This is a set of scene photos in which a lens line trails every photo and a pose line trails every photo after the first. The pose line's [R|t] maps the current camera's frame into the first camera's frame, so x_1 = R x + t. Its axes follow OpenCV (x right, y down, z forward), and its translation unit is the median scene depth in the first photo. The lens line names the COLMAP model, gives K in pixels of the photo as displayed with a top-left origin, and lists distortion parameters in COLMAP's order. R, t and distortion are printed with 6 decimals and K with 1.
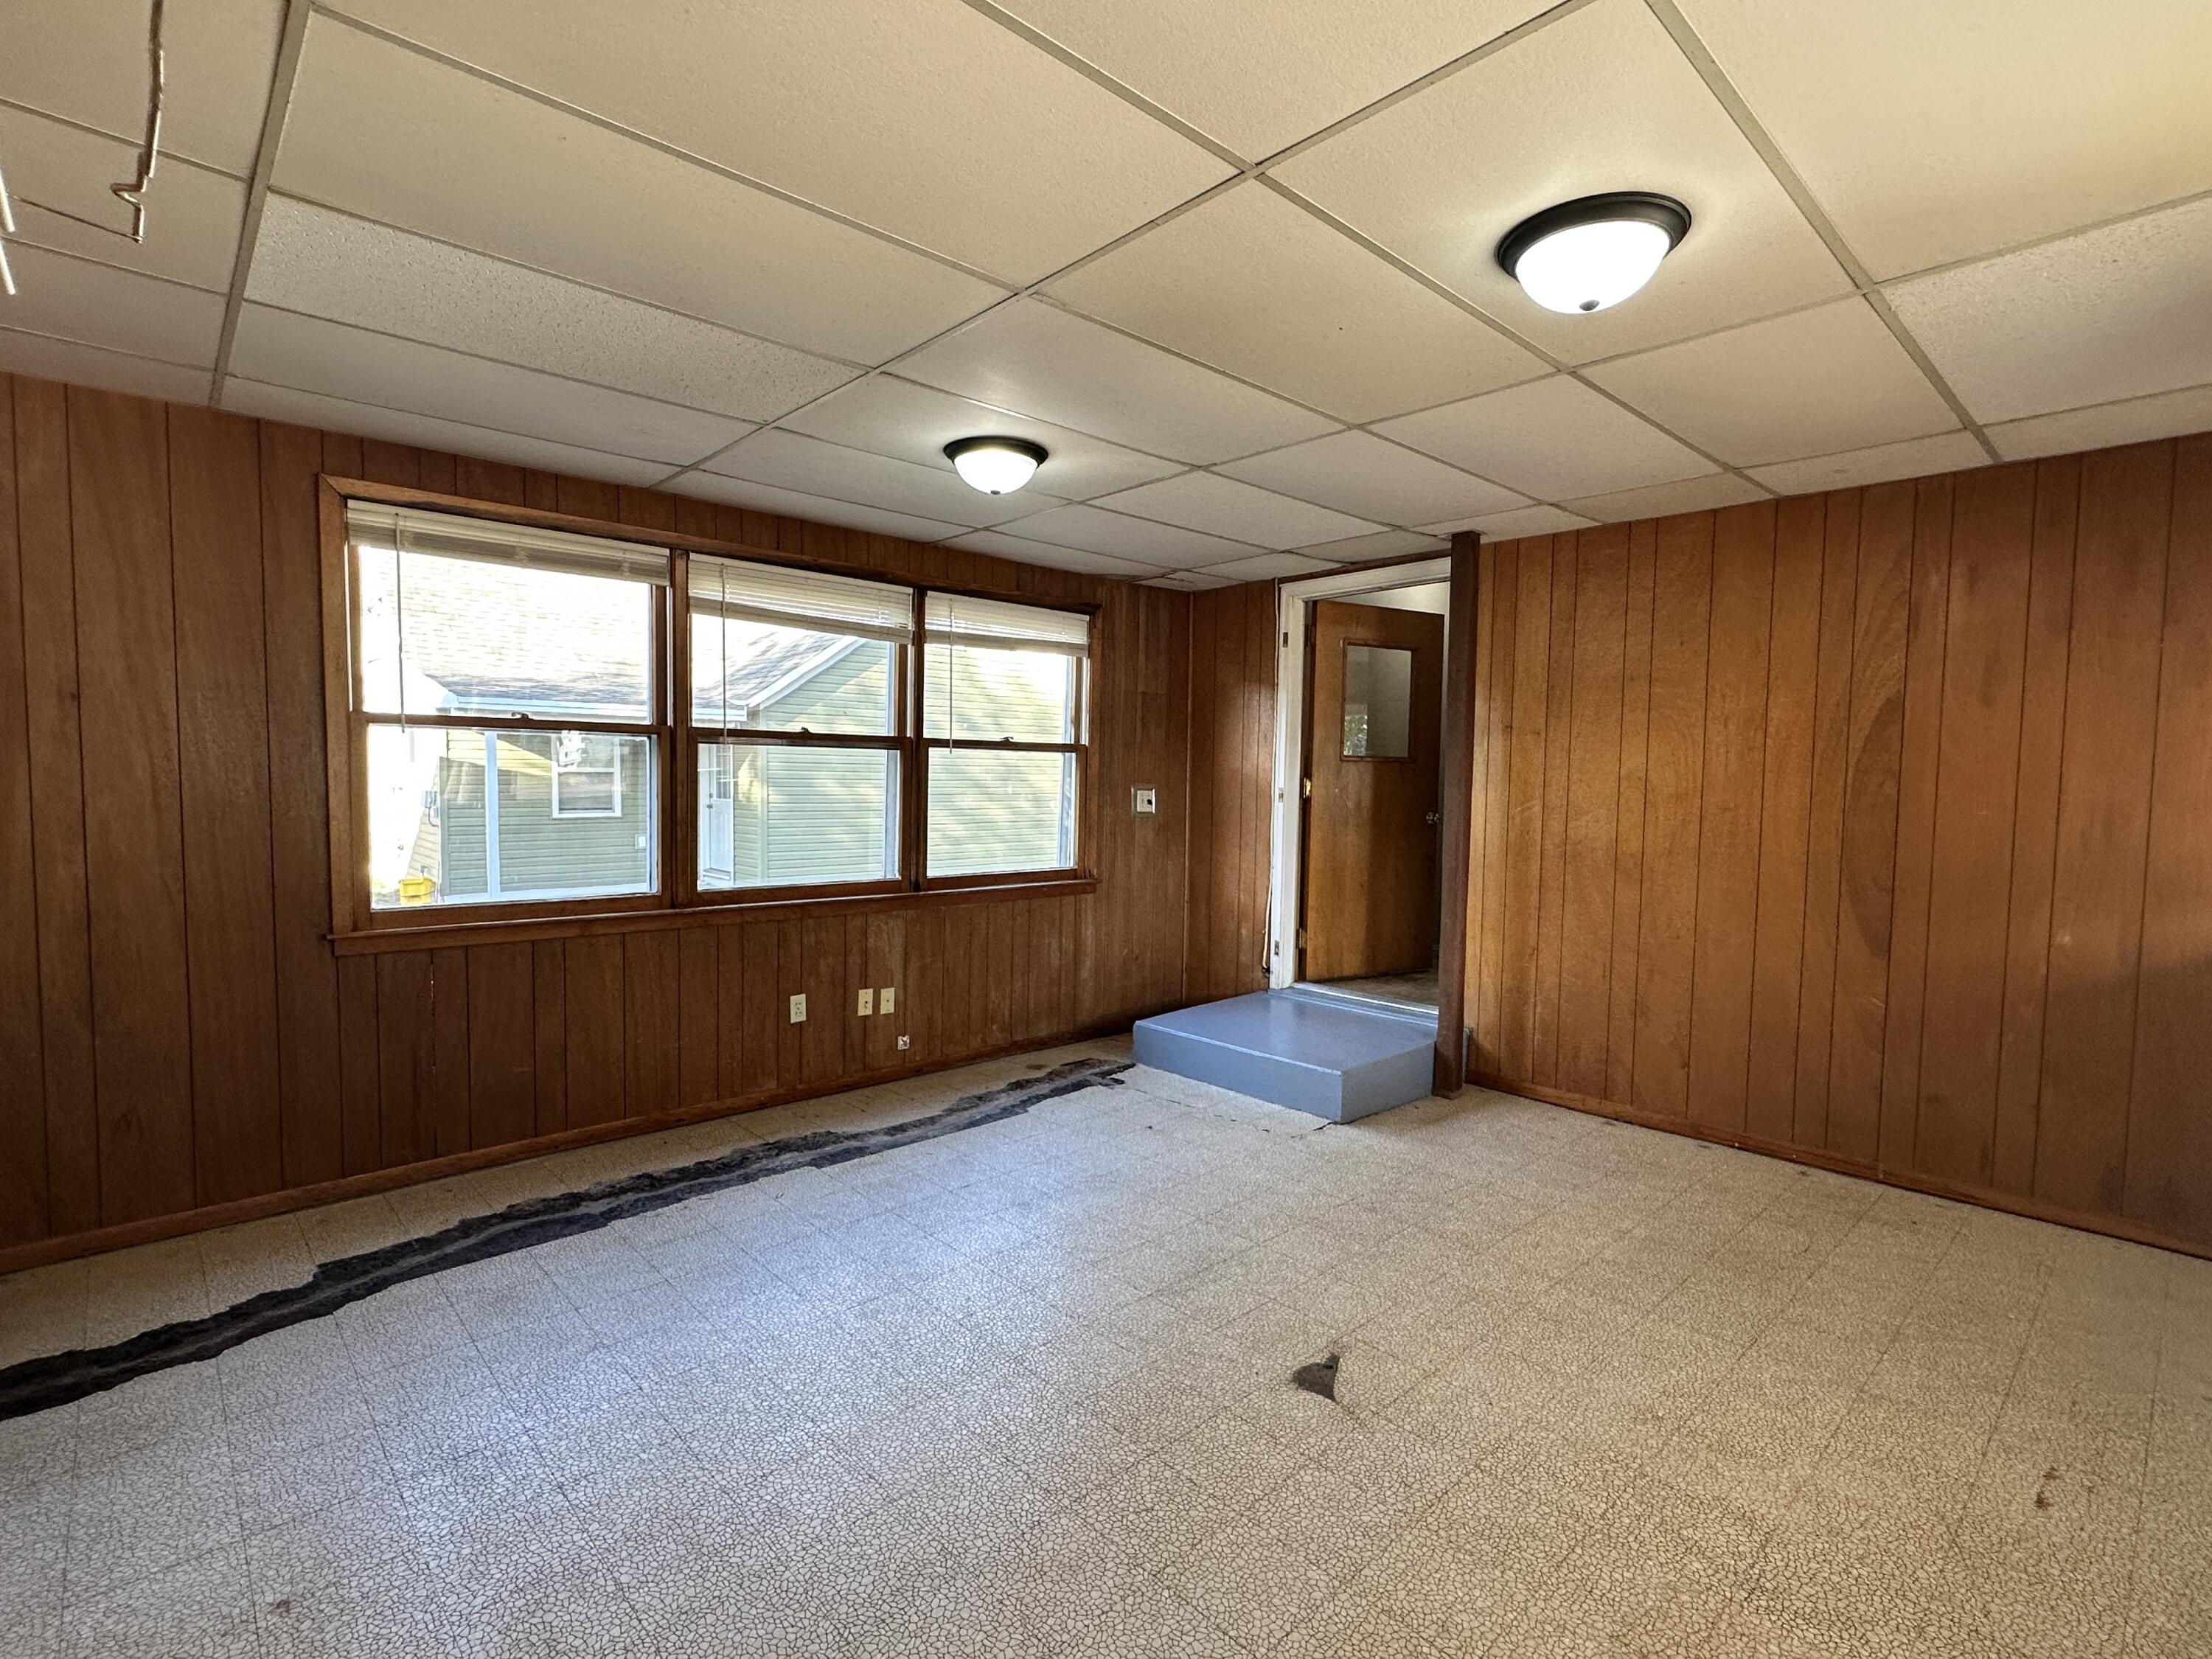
lens RADIAL K [[1052.7, 0, 1098.2], [0, 1052.7, 834.5], [0, 0, 1]] dist [-0.008427, 0.003555]
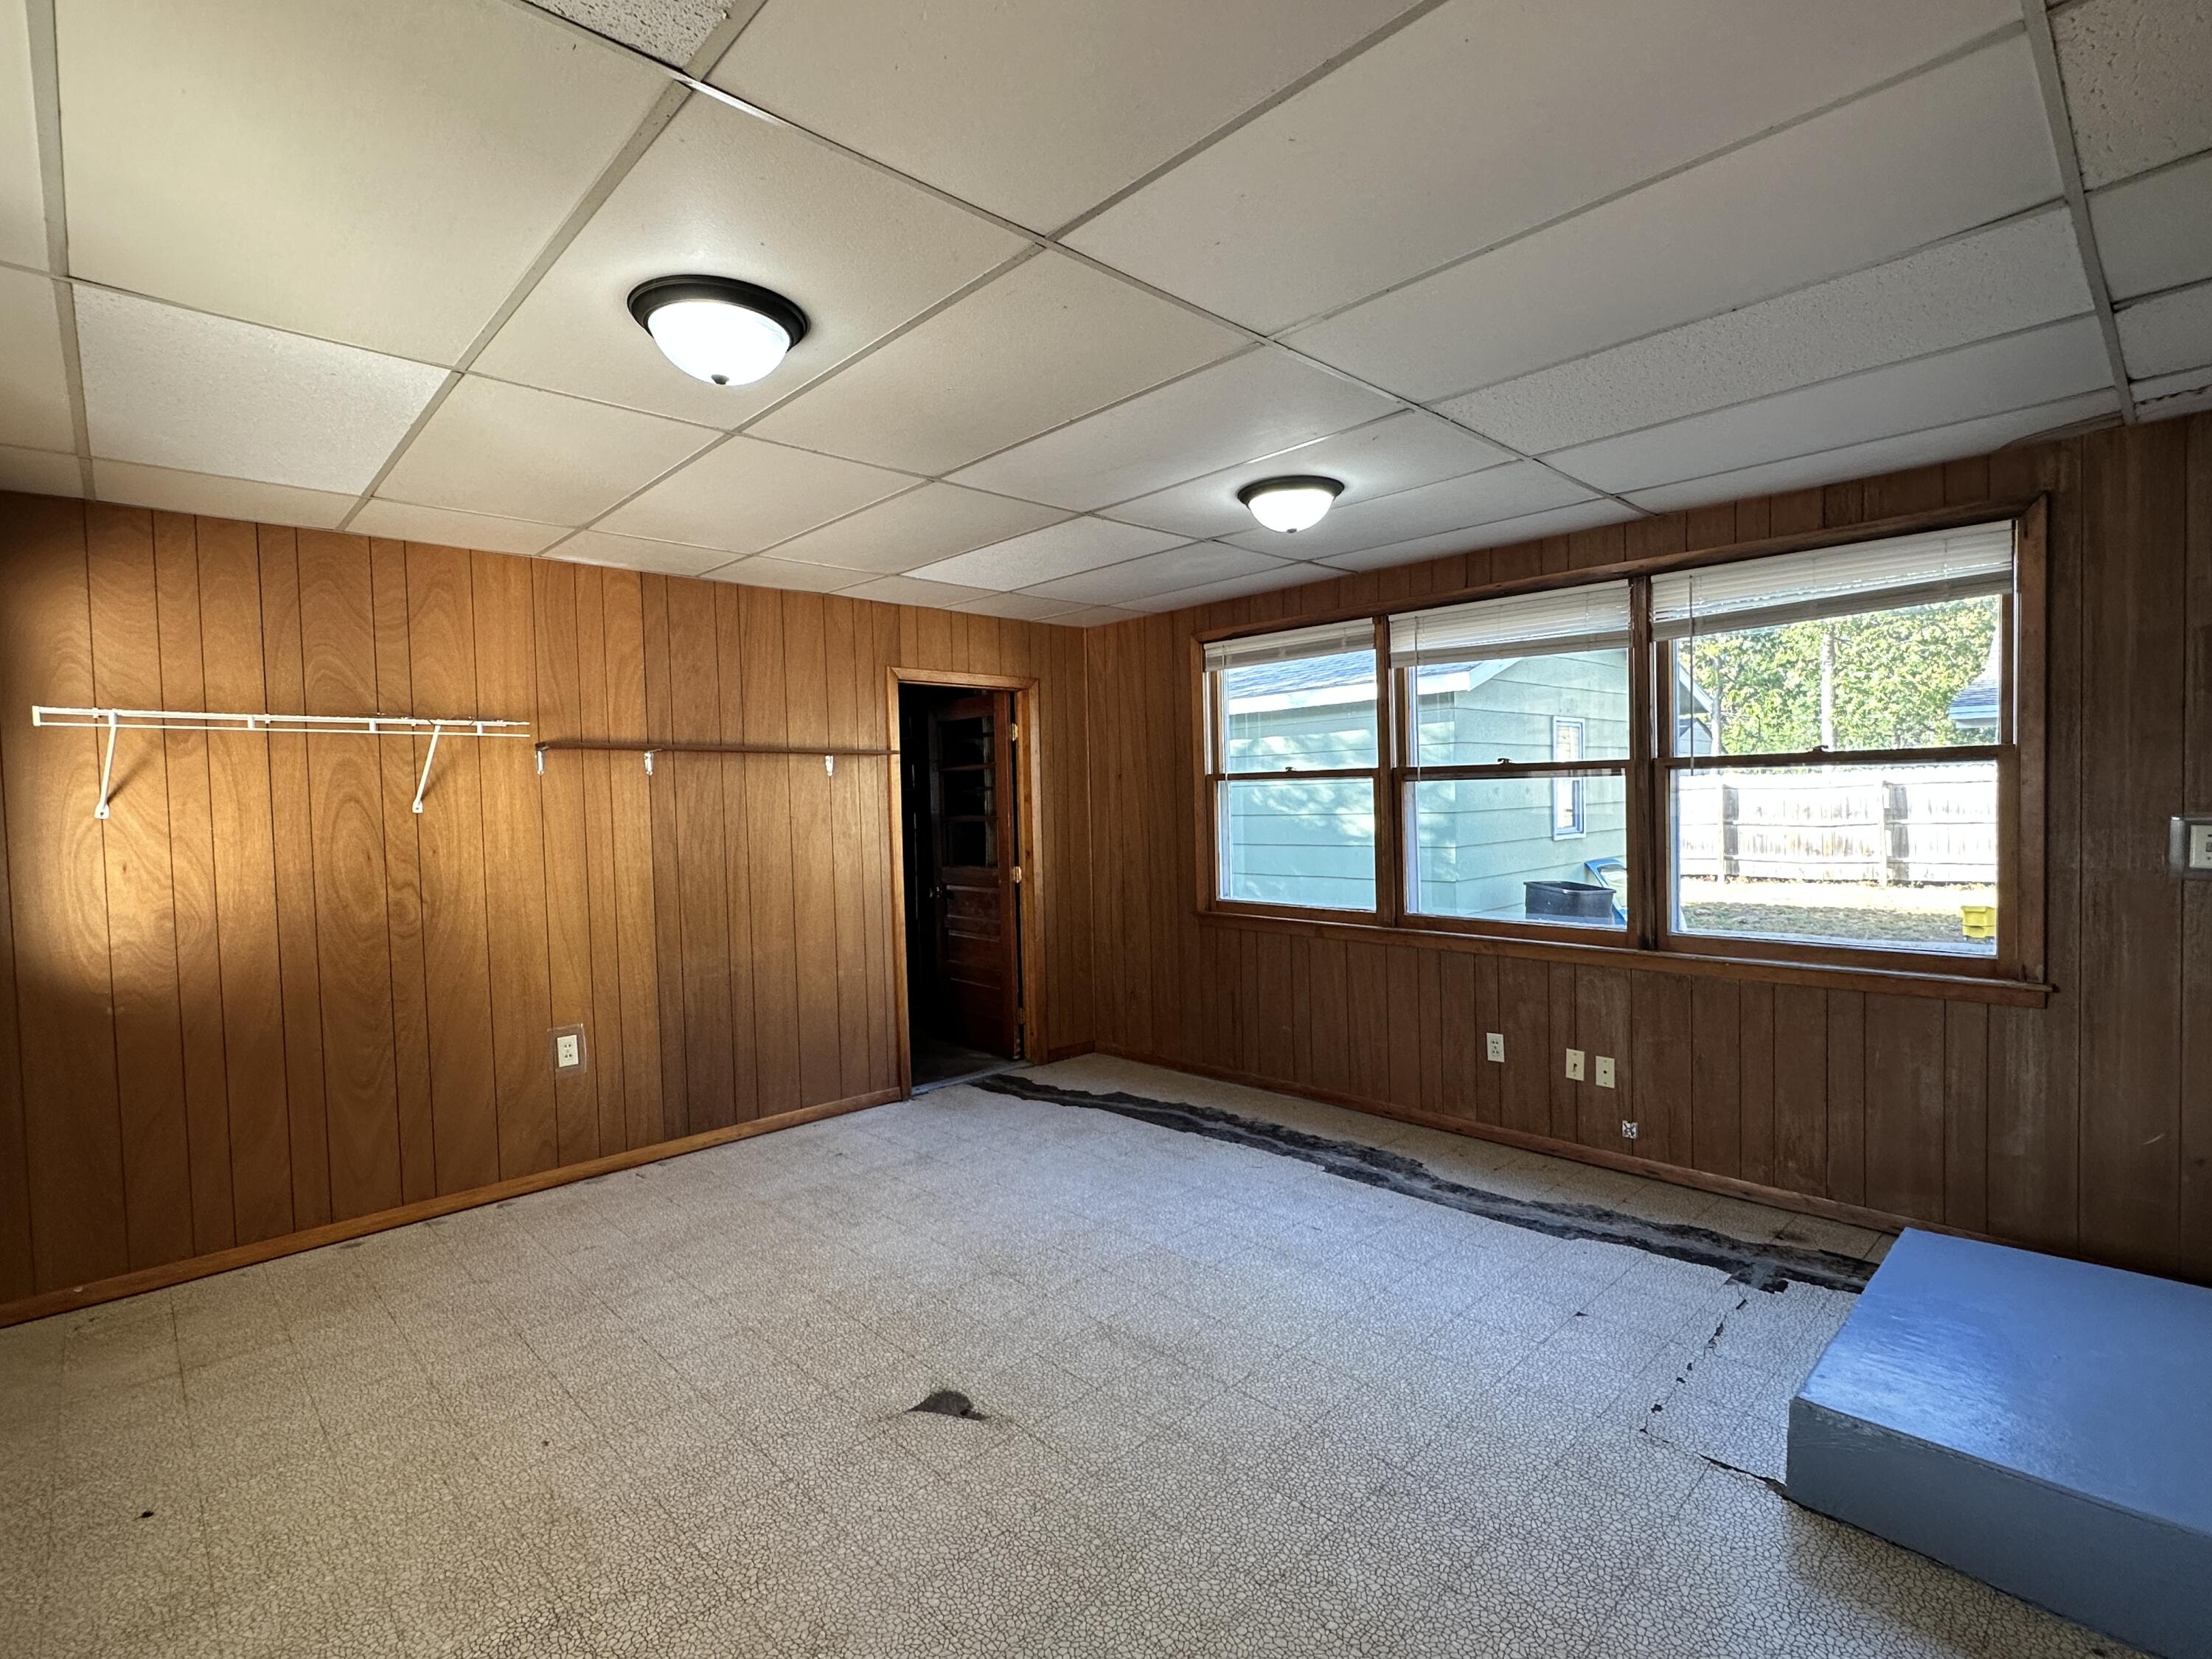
lens RADIAL K [[1052.7, 0, 1099.9], [0, 1052.7, 830.5], [0, 0, 1]] dist [-0.008427, 0.003555]
pose [[0.012221, 0.015518, -0.999805, 0.755104], [-0.033396, 0.999328, 0.015102, -0.041927], [0.999367, 0.033205, 0.012731, 0.682526]]
